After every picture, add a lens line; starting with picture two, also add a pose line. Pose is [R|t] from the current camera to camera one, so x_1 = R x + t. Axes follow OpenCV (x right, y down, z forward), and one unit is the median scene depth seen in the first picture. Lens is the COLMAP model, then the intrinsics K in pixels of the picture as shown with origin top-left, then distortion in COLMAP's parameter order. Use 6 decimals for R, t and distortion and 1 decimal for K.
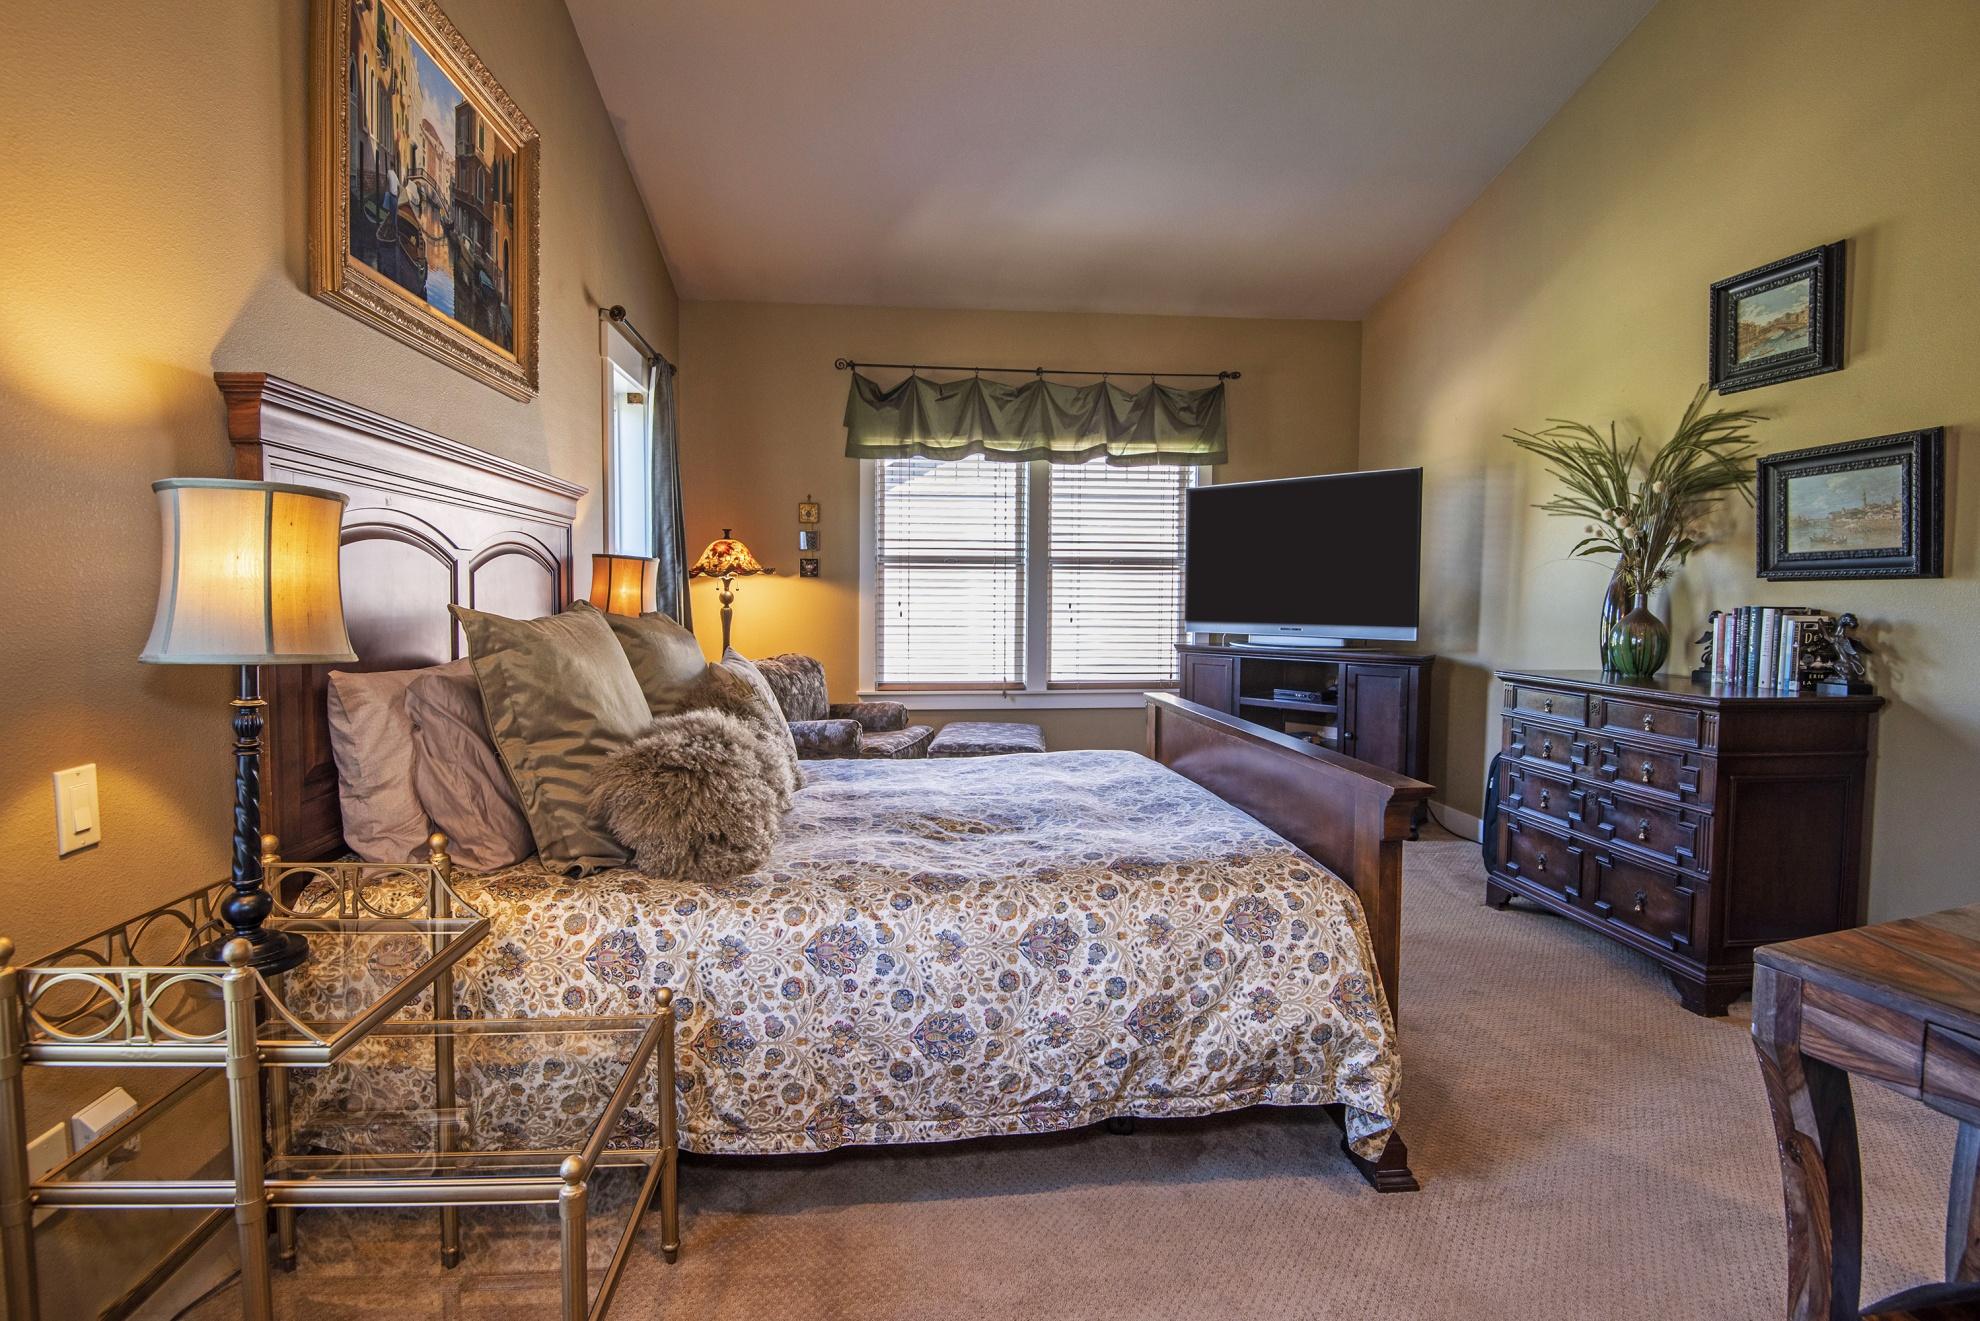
lens RADIAL K [[965.3, 0, 990.0], [0, 965.3, 660.5], [0, 0, 1]] dist [0.000586, -0.000174]
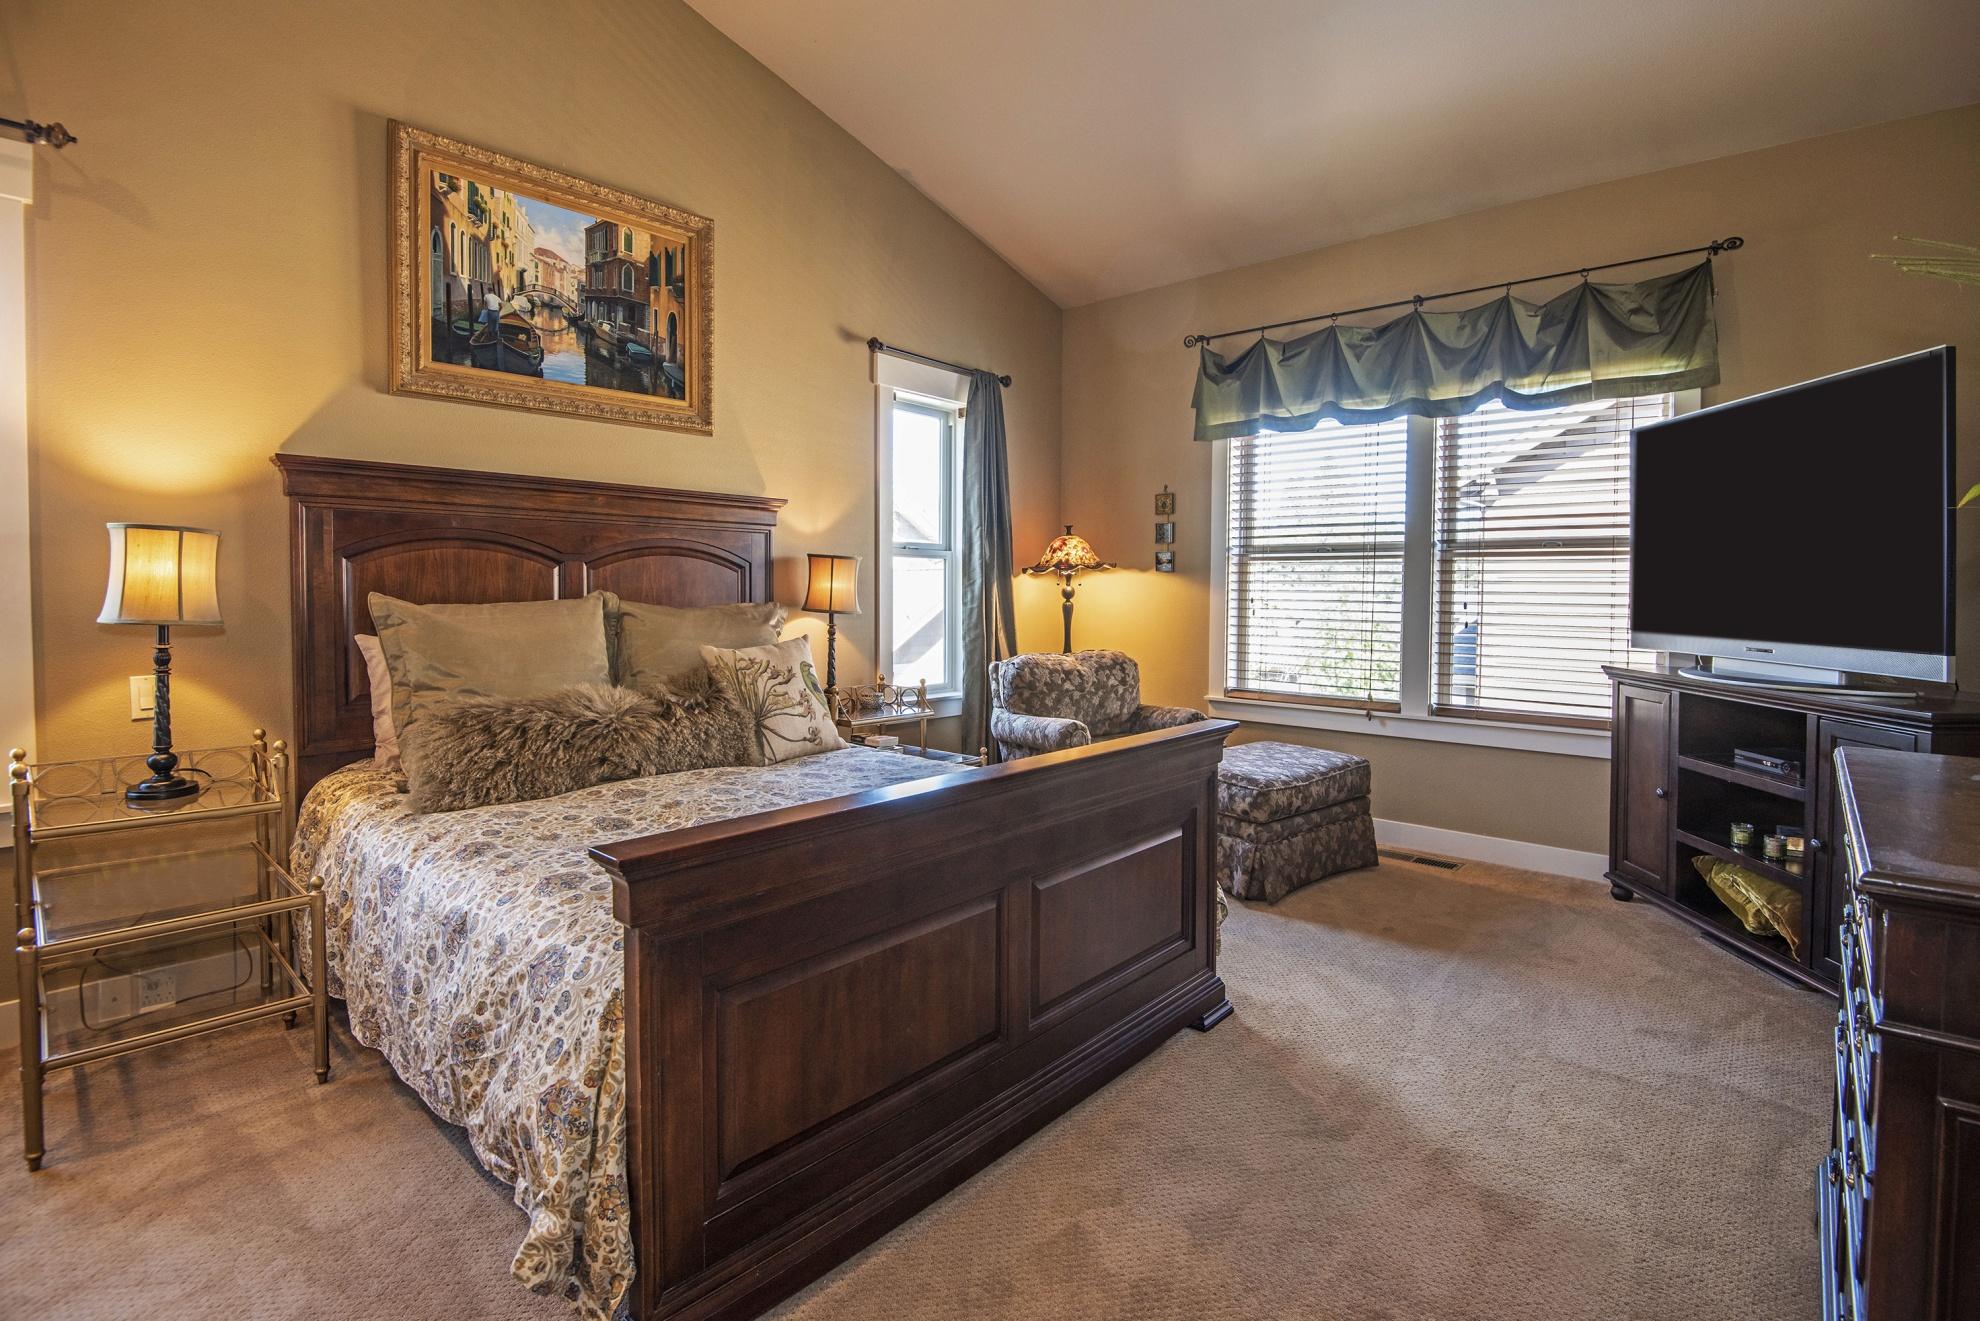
lens RADIAL K [[935.7, 0, 981.4], [0, 935.7, 646.4], [0, 0, 1]] dist [-0.001117, -0.030690]
pose [[0.672175, 0.046034, -0.738960, 0.383374], [-0.054433, 0.998437, 0.012685, -0.014782], [0.738389, 0.031697, 0.673630, 0.252898]]
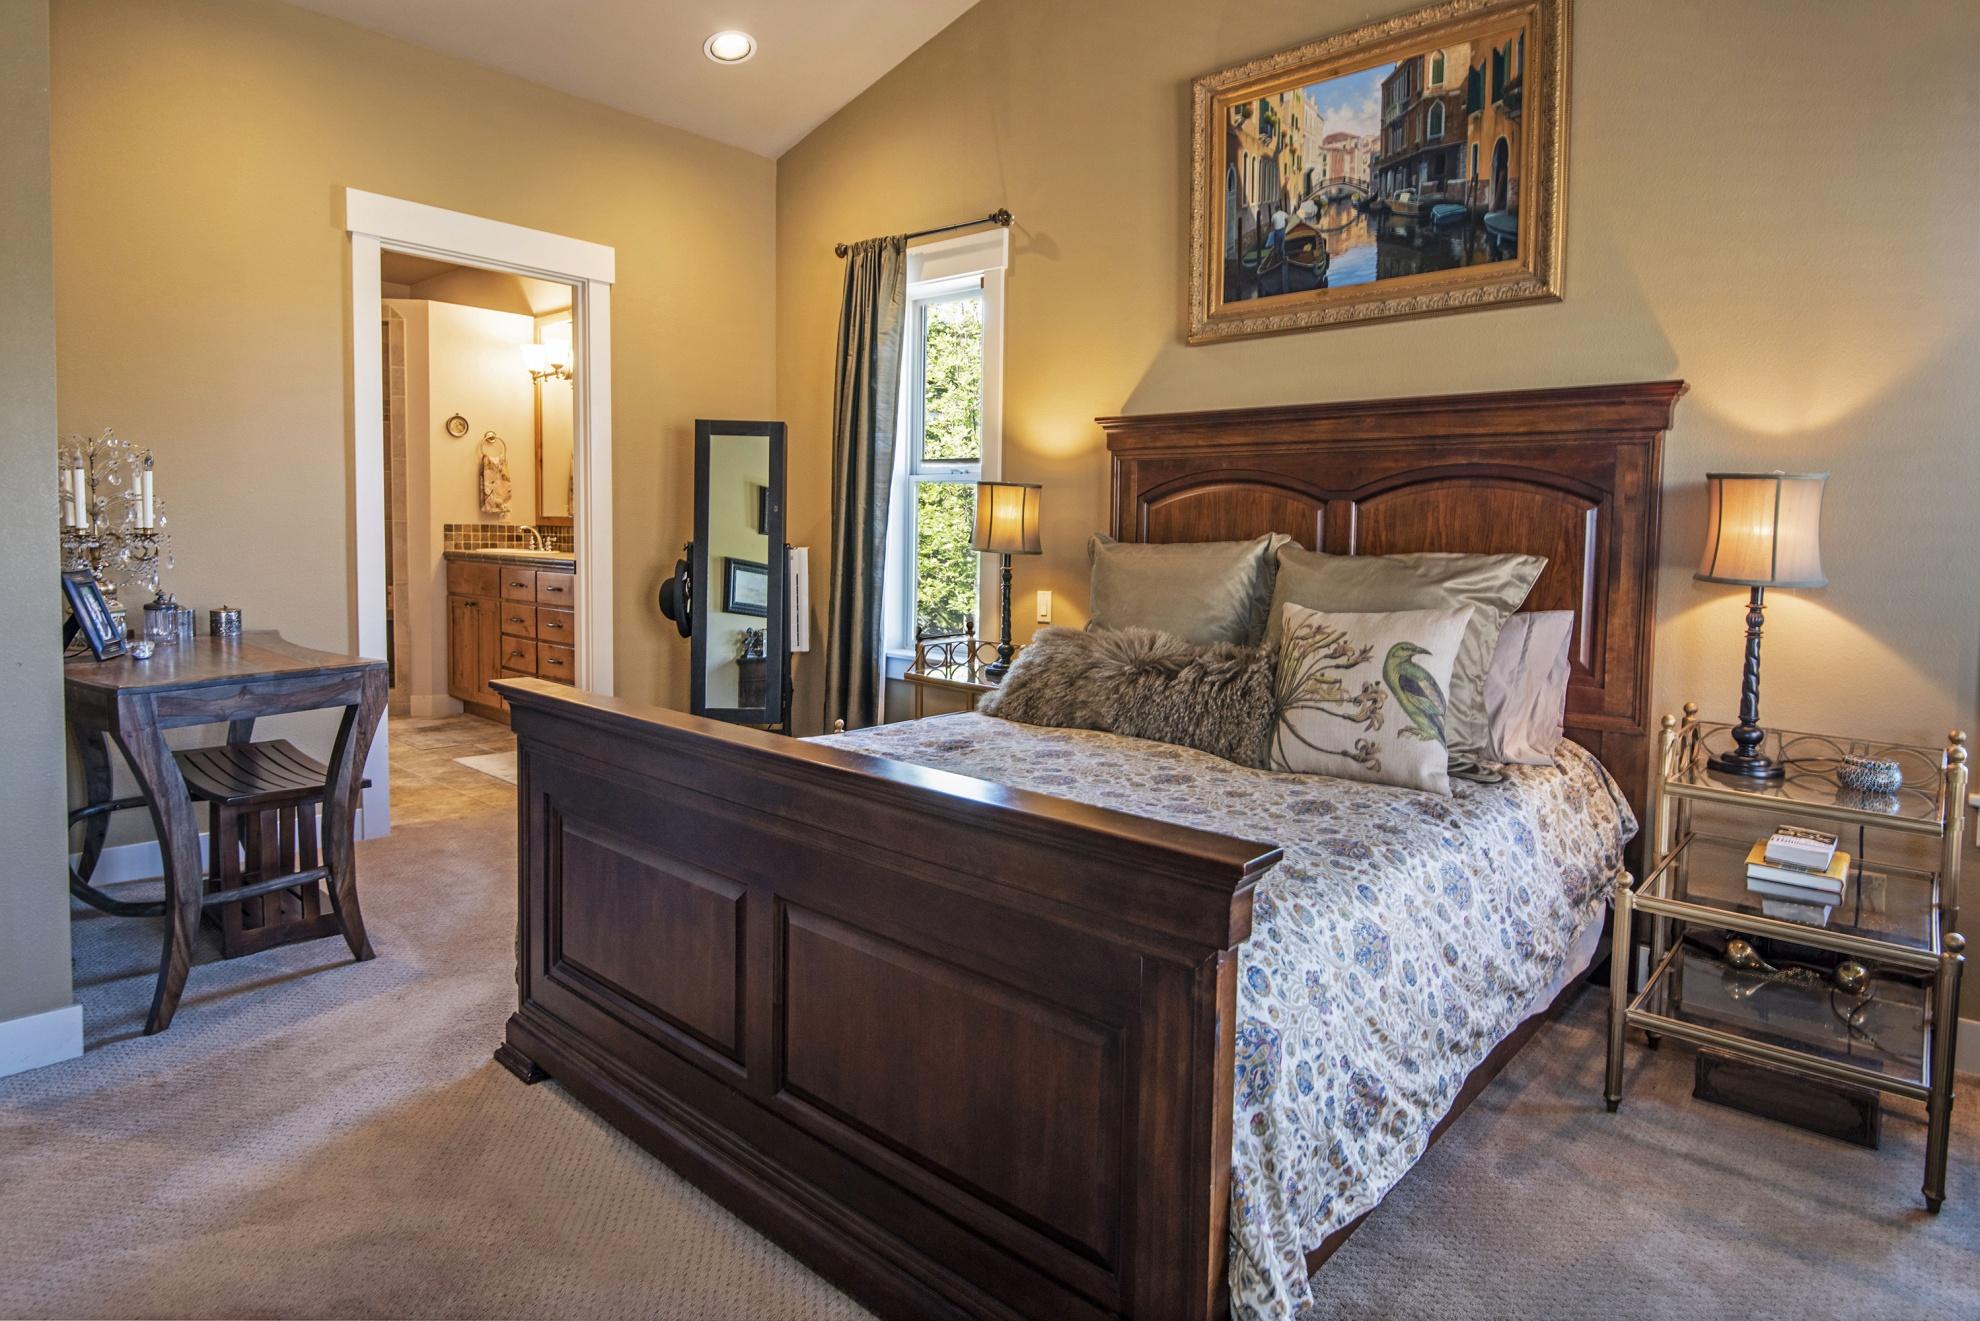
lens RADIAL K [[1086.5, 0, 992.4], [0, 1086.5, 634.4], [0, 0, 1]] dist [0.002905, -0.018136]
pose [[-0.736531, 0.047801, -0.674713, 0.295737], [-0.066630, 0.987521, 0.142697, -0.047704], [0.673114, 0.150057, -0.724155, 0.783749]]
